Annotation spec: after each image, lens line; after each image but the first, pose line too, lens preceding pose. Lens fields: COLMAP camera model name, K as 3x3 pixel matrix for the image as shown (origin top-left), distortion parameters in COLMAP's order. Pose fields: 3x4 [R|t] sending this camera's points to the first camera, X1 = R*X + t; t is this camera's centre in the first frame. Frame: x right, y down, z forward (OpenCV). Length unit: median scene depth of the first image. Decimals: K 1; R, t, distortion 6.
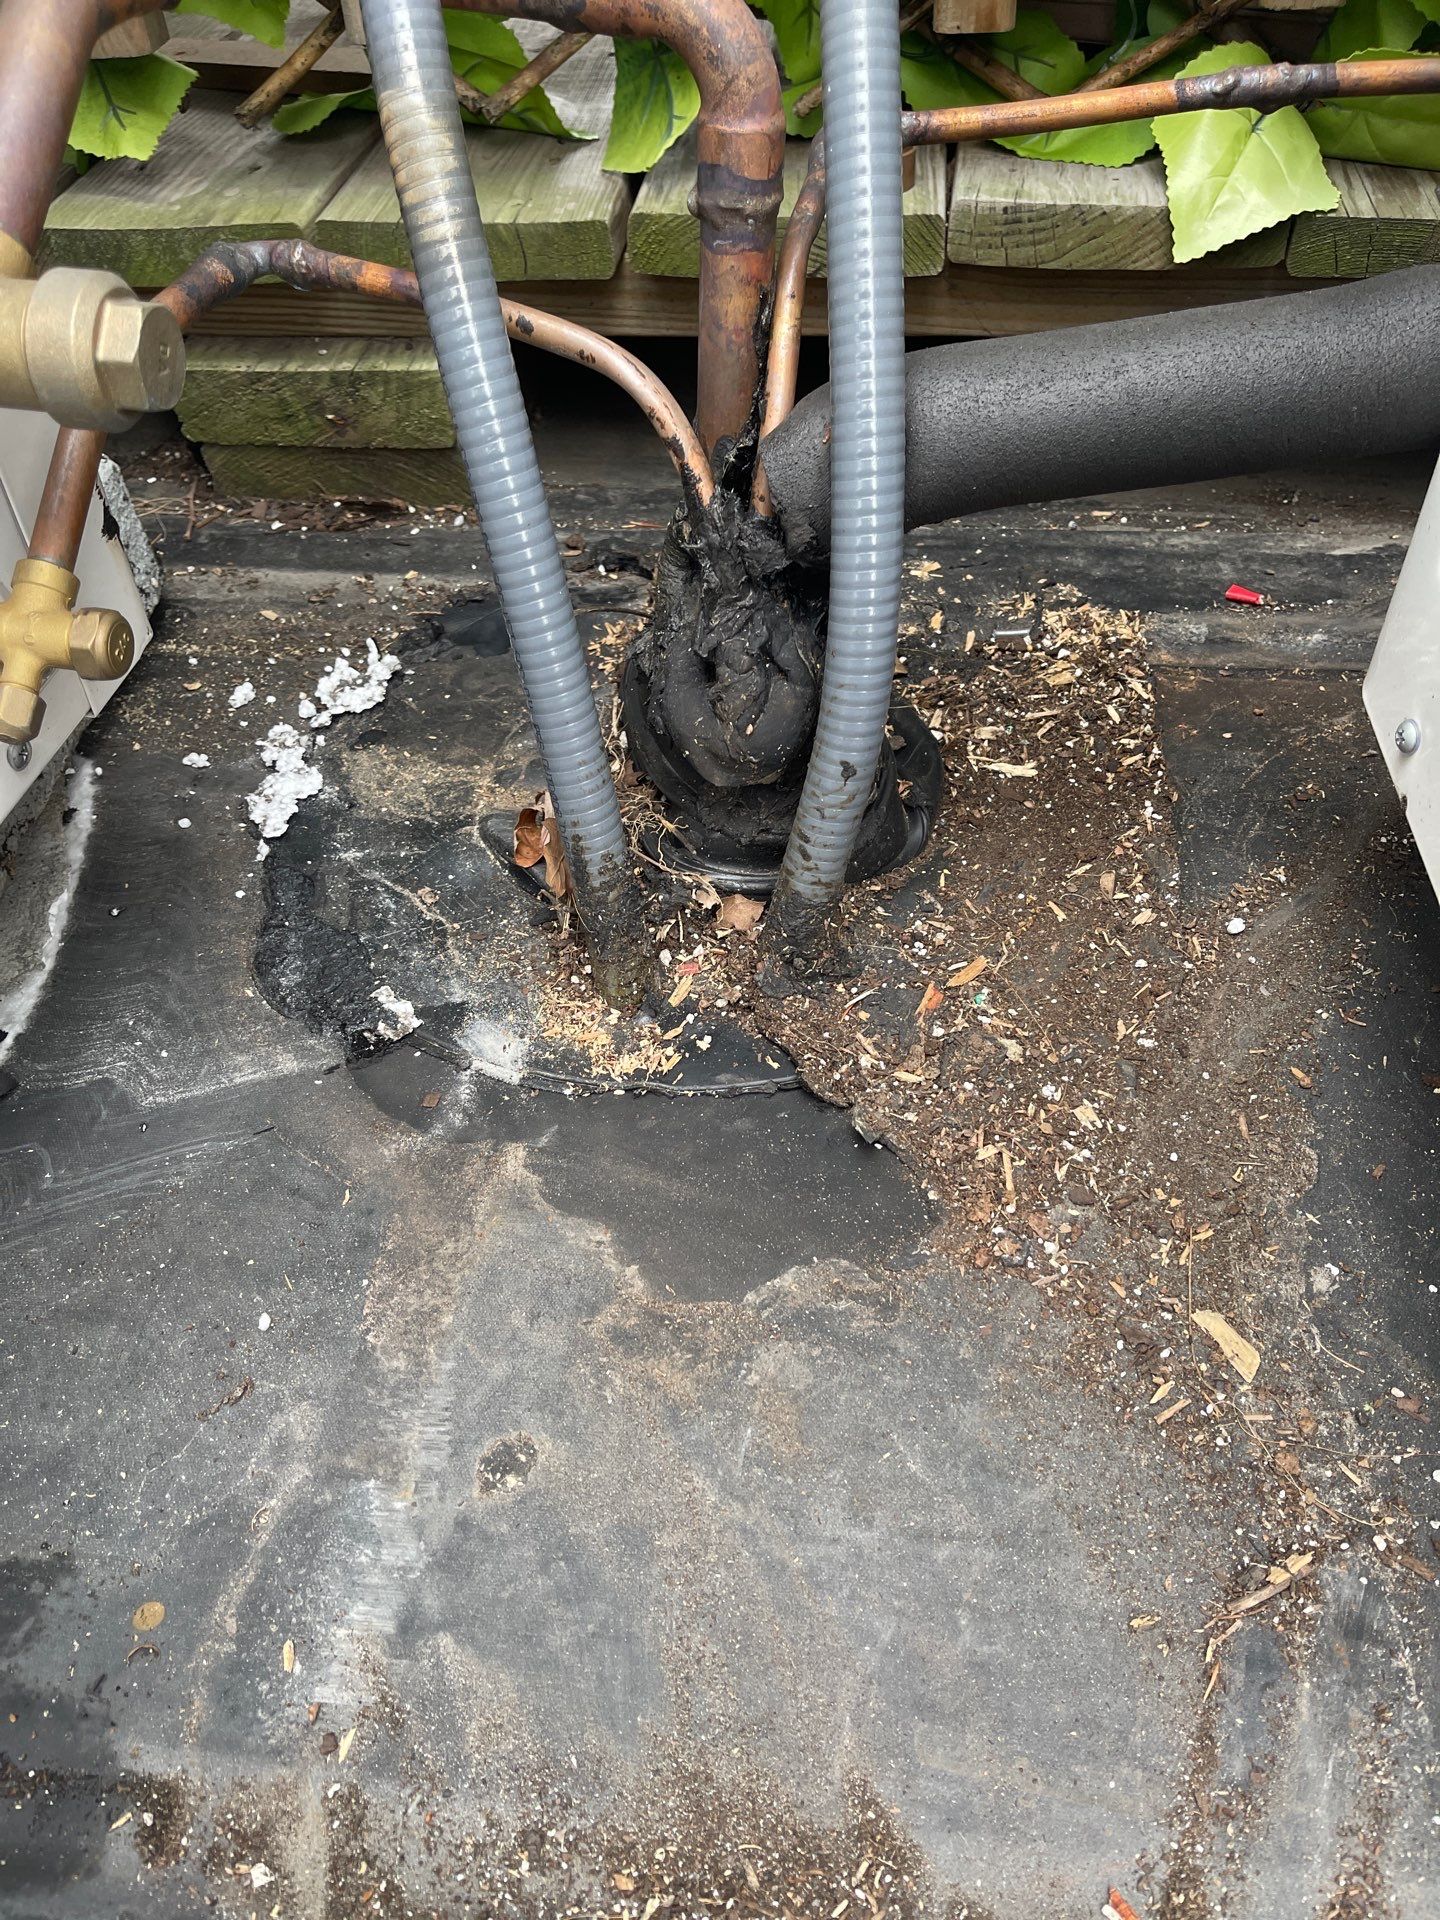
lens RADIAL K [[1481.4, 0, 704.7], [0, 1481.4, 998.2], [0, 0, 1]] dist [0.045452, -0.097445]
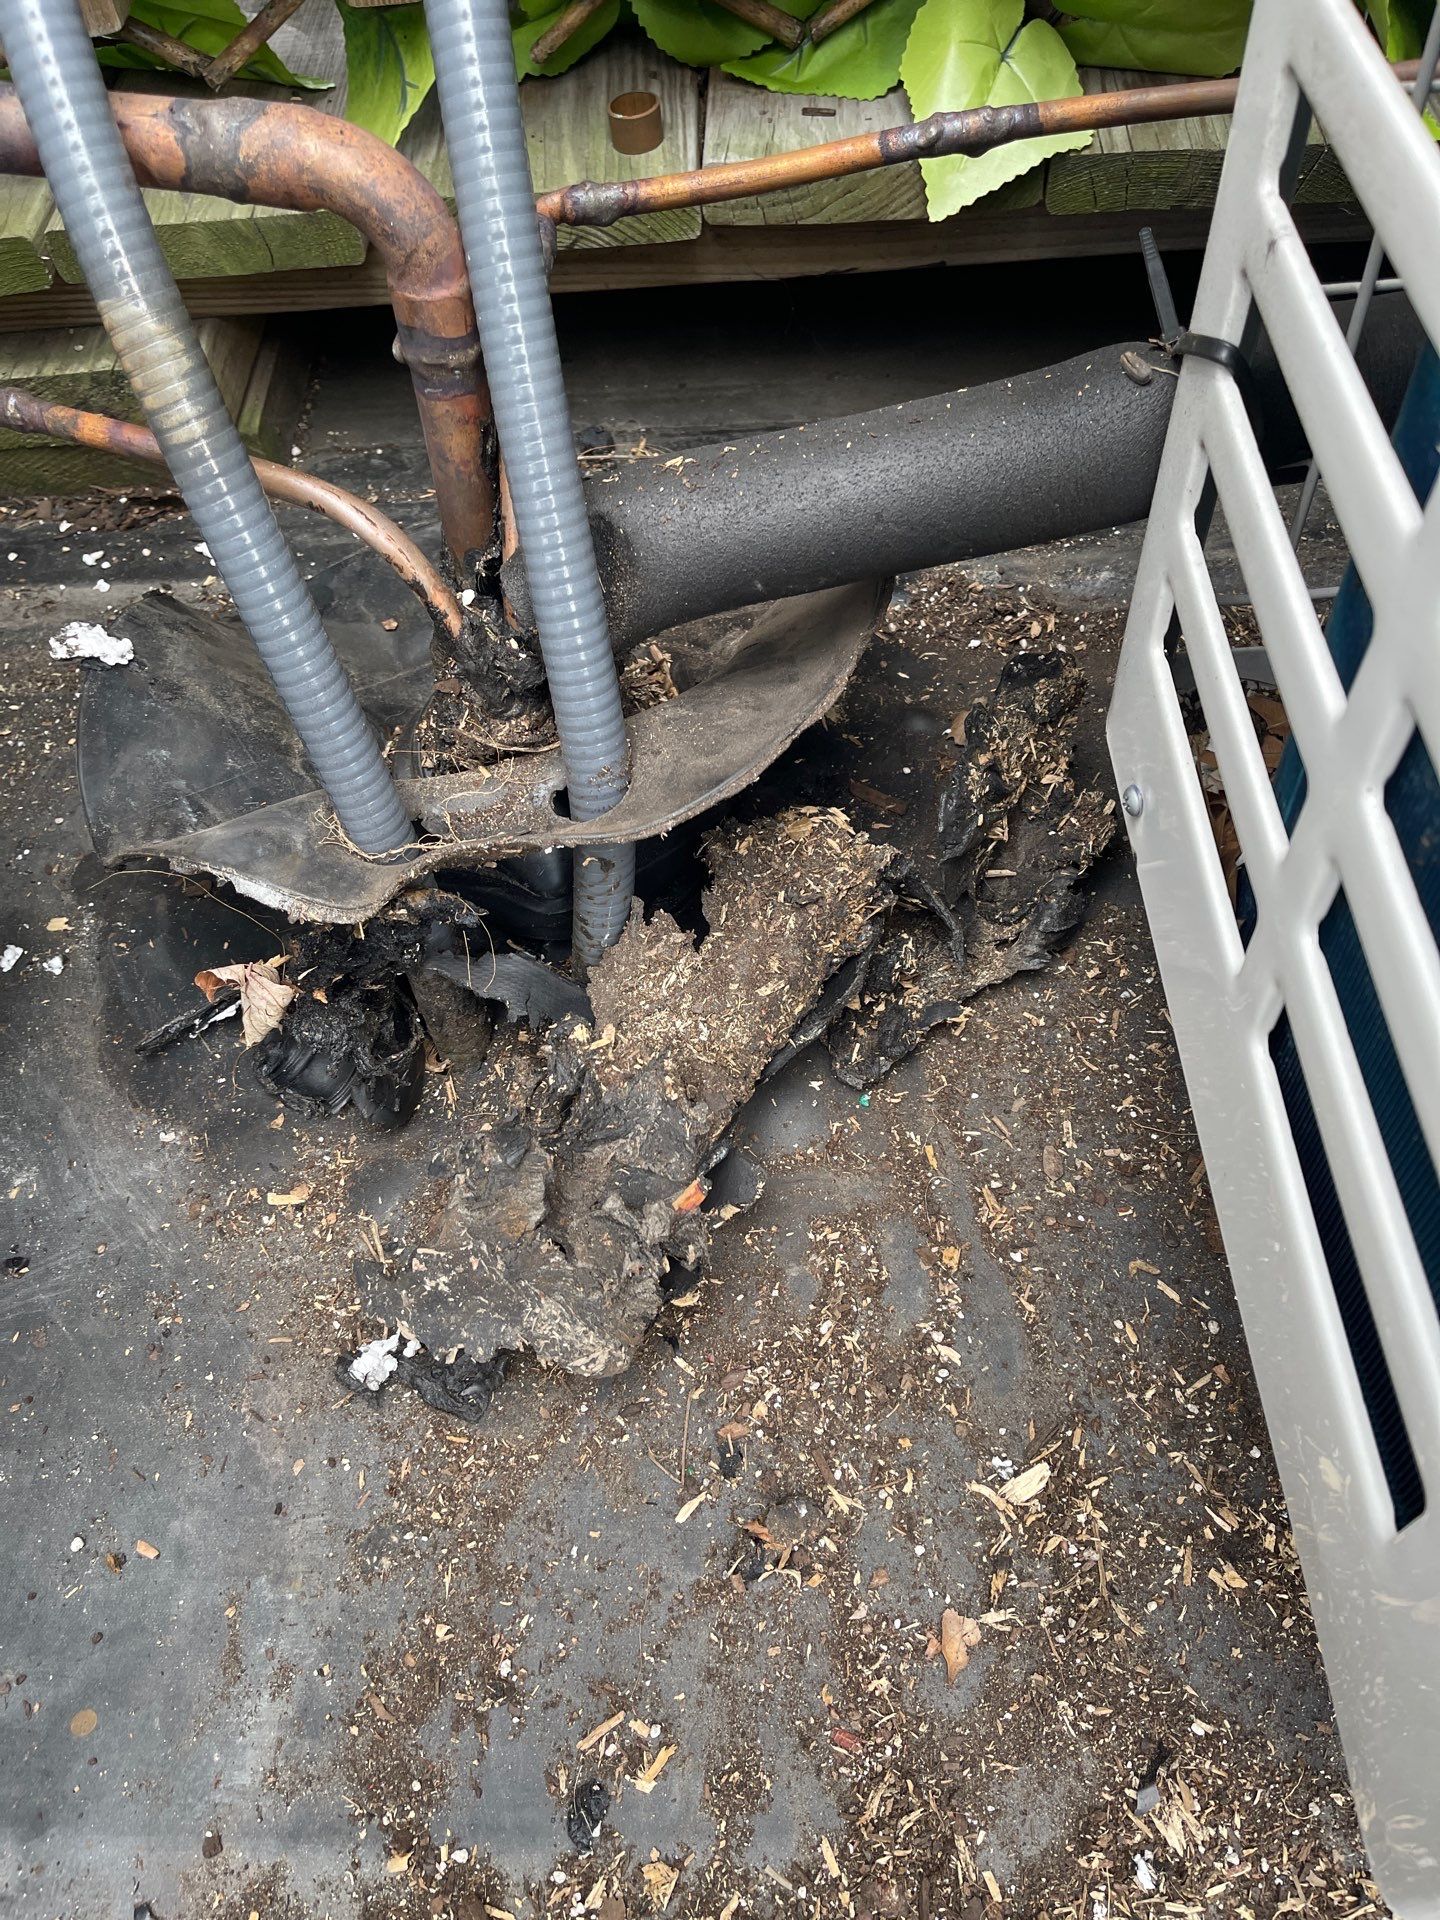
lens RADIAL K [[1499.9, 0, 705.7], [0, 1499.9, 975.8], [0, 0, 1]] dist [0.094168, -0.135844]
pose [[0.993339, -0.110844, 0.031473, 0.081565], [0.104587, 0.981972, 0.157459, -0.177614], [-0.048359, -0.153119, 0.987024, -0.060833]]
